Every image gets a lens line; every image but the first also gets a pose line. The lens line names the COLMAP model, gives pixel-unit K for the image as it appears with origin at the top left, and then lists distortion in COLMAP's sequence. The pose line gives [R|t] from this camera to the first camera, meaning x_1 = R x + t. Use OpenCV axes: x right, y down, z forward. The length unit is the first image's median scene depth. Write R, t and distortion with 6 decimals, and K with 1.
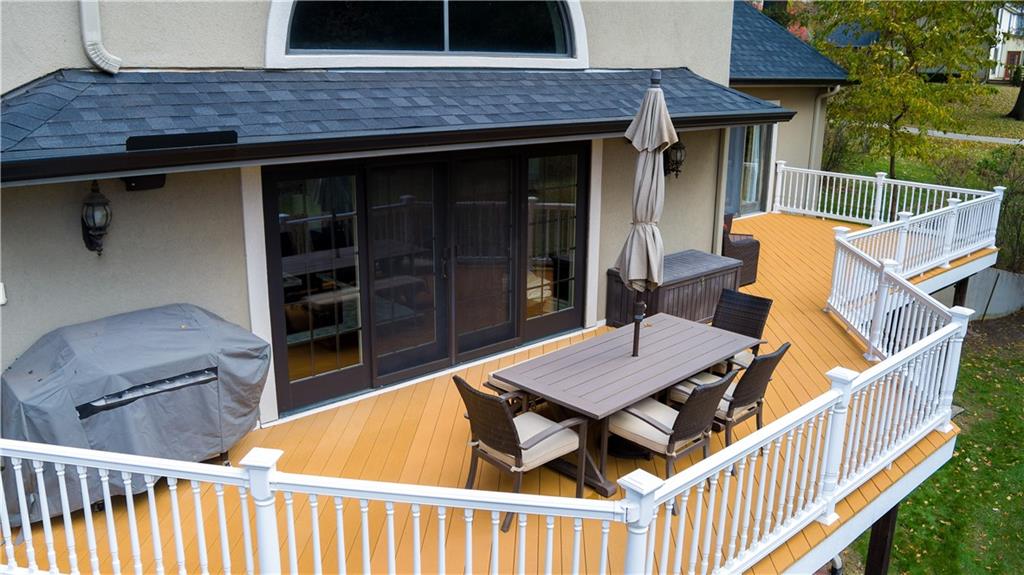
lens RADIAL K [[829.1, 0, 507.8], [0, 829.1, 288.1], [0, 0, 1]] dist [-0.074569, 0.013347]
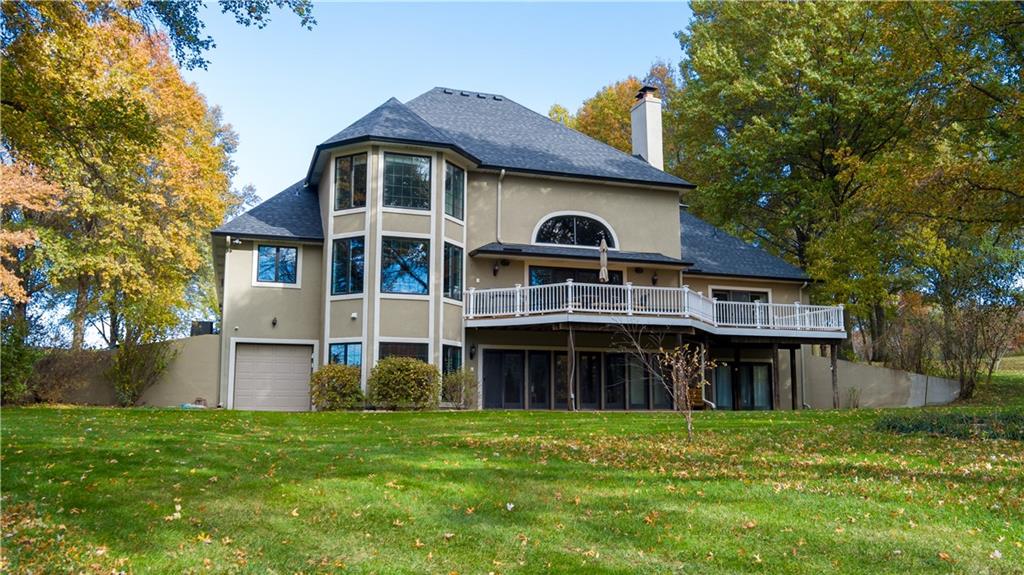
lens RADIAL K [[829.1, 0, 505.8], [0, 829.1, 292.0], [0, 0, 1]] dist [-0.074569, 0.013347]
pose [[0.916552, -0.063638, -0.394819, 1.361233], [-0.098348, 0.921071, -0.376772, 1.695134], [0.387633, 0.384160, 0.837951, -2.799296]]
